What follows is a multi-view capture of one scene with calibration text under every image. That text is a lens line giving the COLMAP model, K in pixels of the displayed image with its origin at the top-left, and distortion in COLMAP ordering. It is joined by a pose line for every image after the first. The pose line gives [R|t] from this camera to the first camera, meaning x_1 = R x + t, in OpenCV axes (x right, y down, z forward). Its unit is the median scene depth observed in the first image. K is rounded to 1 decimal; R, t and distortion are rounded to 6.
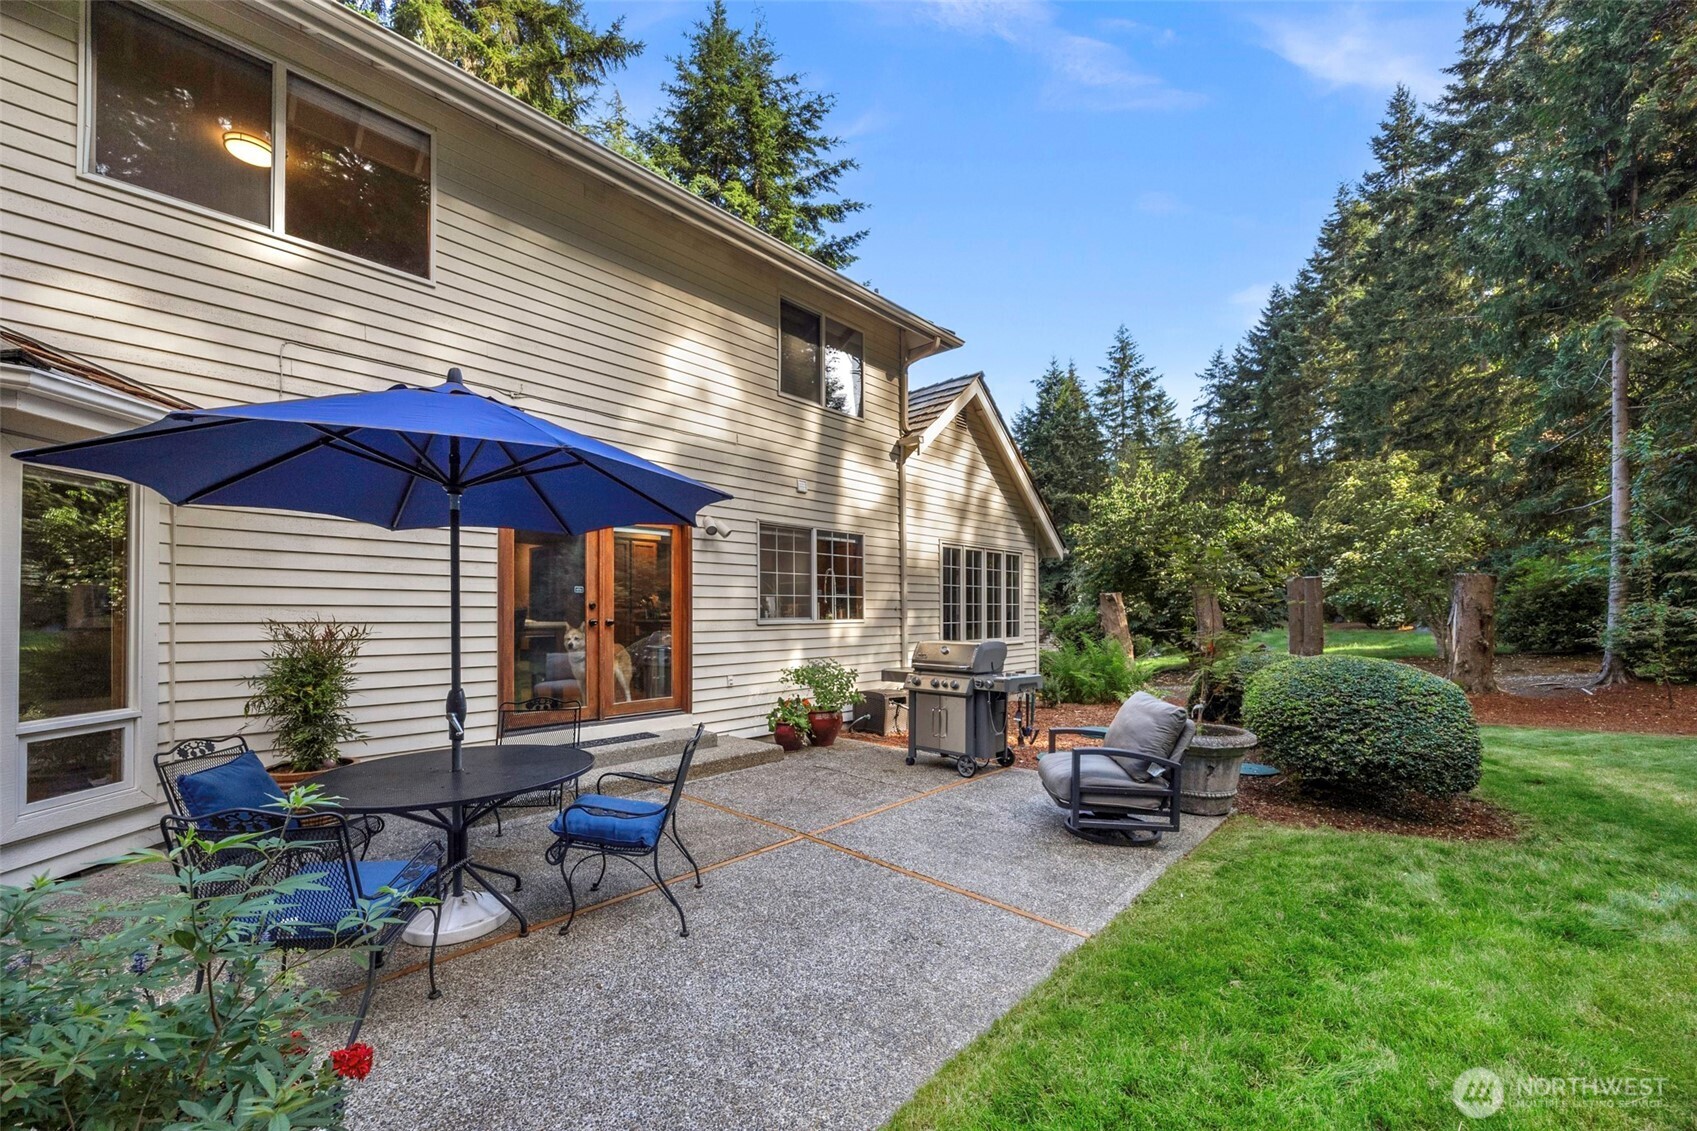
lens RADIAL K [[710.0, 0, 848.5], [0, 710.0, 565.5], [0, 0, 1]] dist [-0.001670, -0.000346]
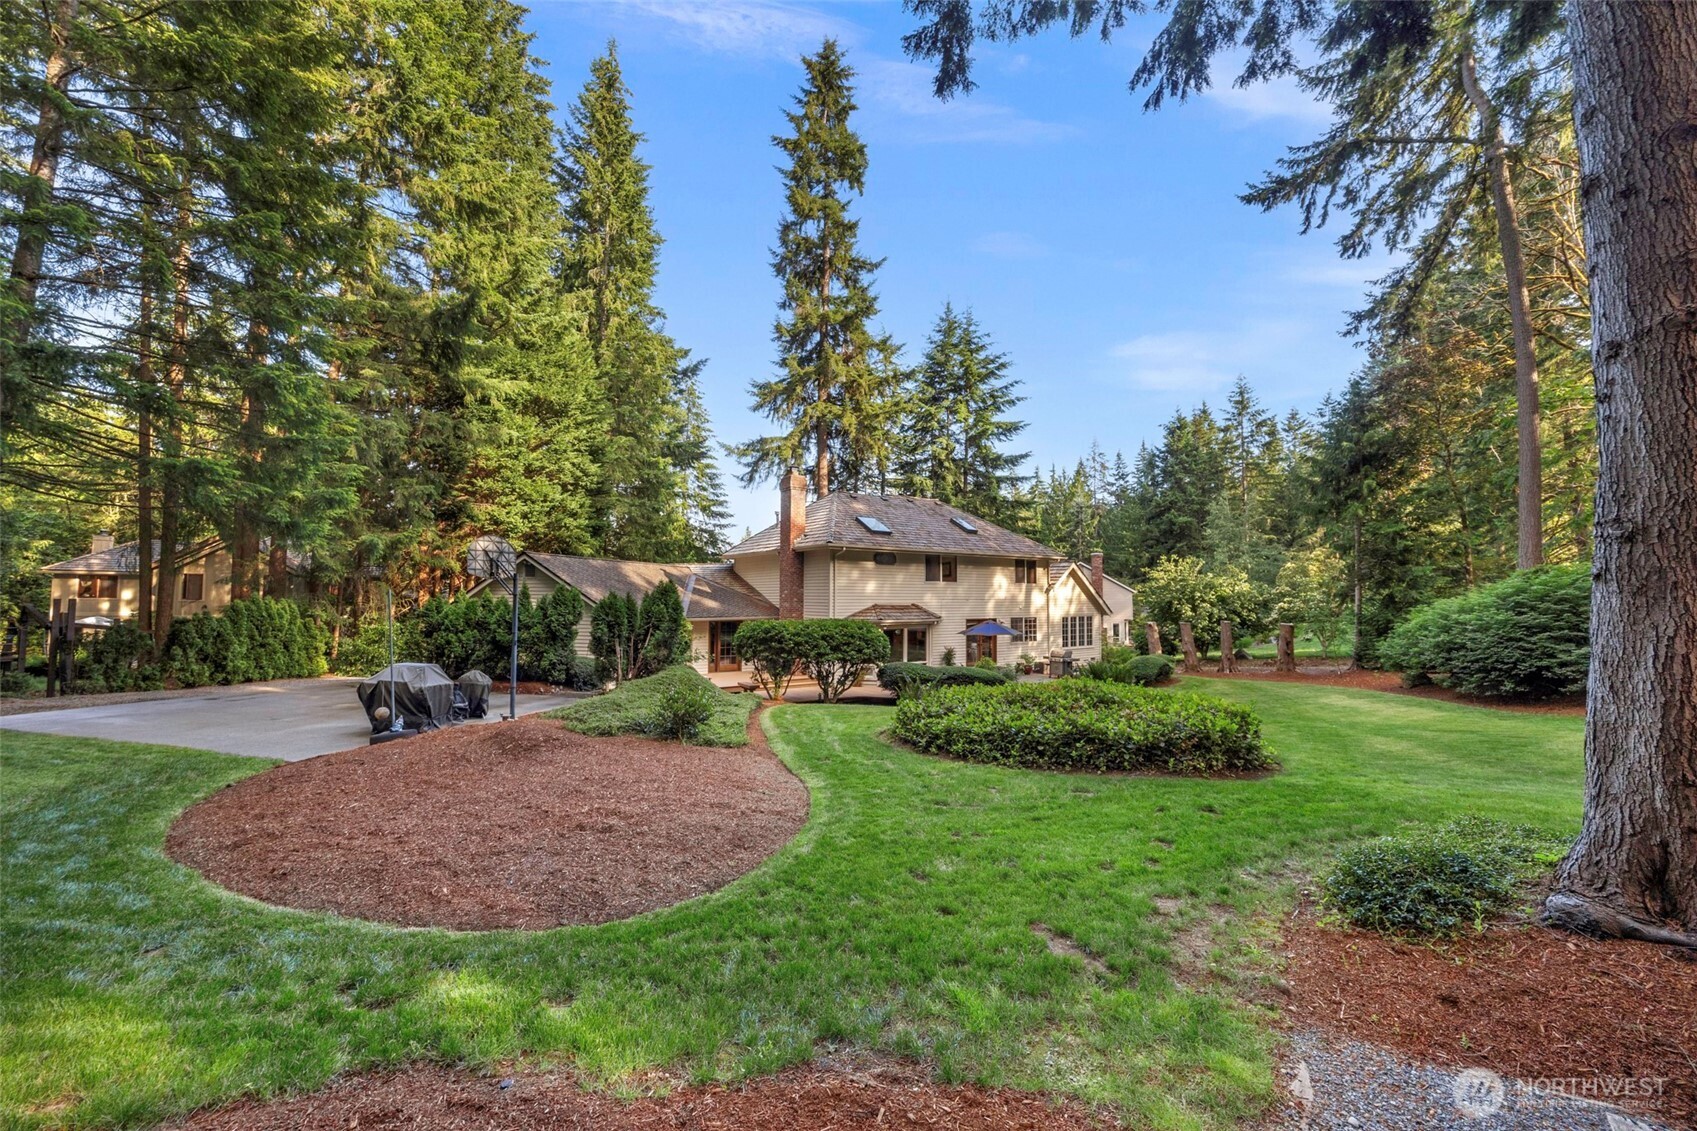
lens RADIAL K [[710.0, 0, 848.5], [0, 710.0, 565.5], [0, 0, 1]] dist [-0.001670, -0.000346]
pose [[0.979984, -0.003564, -0.199042, -0.153270], [0.007041, 0.999835, 0.016768, -0.287202], [0.198950, -0.017833, 0.979847, -2.067547]]
